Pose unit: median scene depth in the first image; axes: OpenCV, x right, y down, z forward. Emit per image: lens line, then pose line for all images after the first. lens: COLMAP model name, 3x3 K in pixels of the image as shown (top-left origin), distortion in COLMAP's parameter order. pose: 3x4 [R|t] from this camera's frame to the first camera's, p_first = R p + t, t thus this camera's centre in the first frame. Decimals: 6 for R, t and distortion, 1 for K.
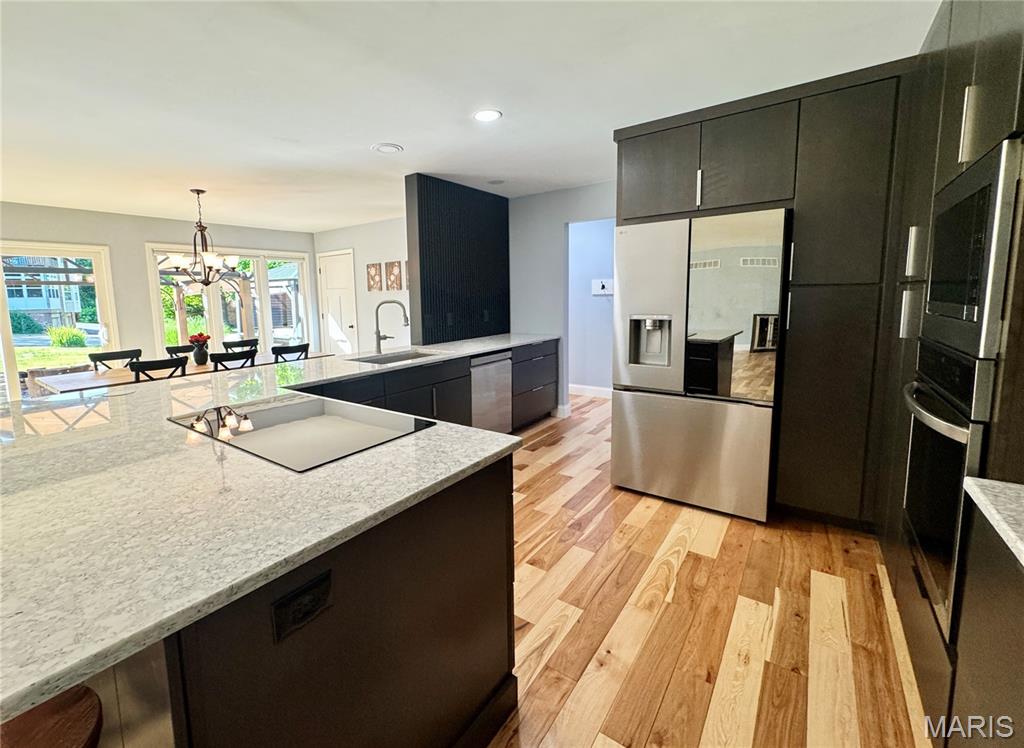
lens RADIAL K [[448.5, 0, 472.3], [0, 448.5, 341.5], [0, 0, 1]] dist [0.001956, 0.000150]
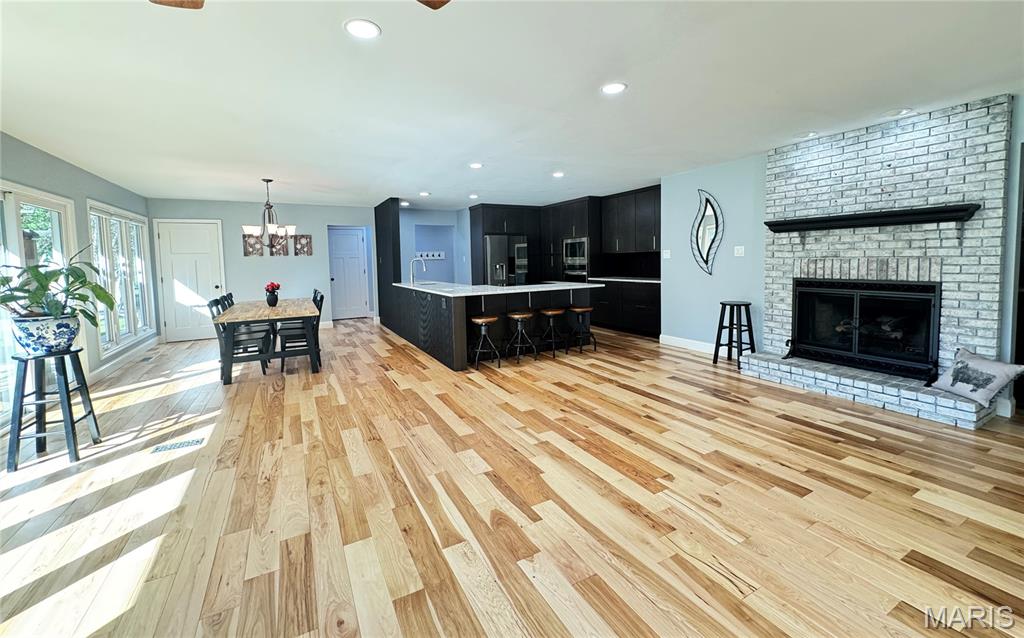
lens RADIAL K [[414.5, 0, 513.7], [0, 414.5, 289.1], [0, 0, 1]] dist [0.001143, -0.000317]
pose [[0.402796, -0.049005, 0.913977, -1.098699], [0.105118, 0.994435, 0.006992, 0.052167], [-0.909234, 0.093259, 0.405706, -0.132954]]
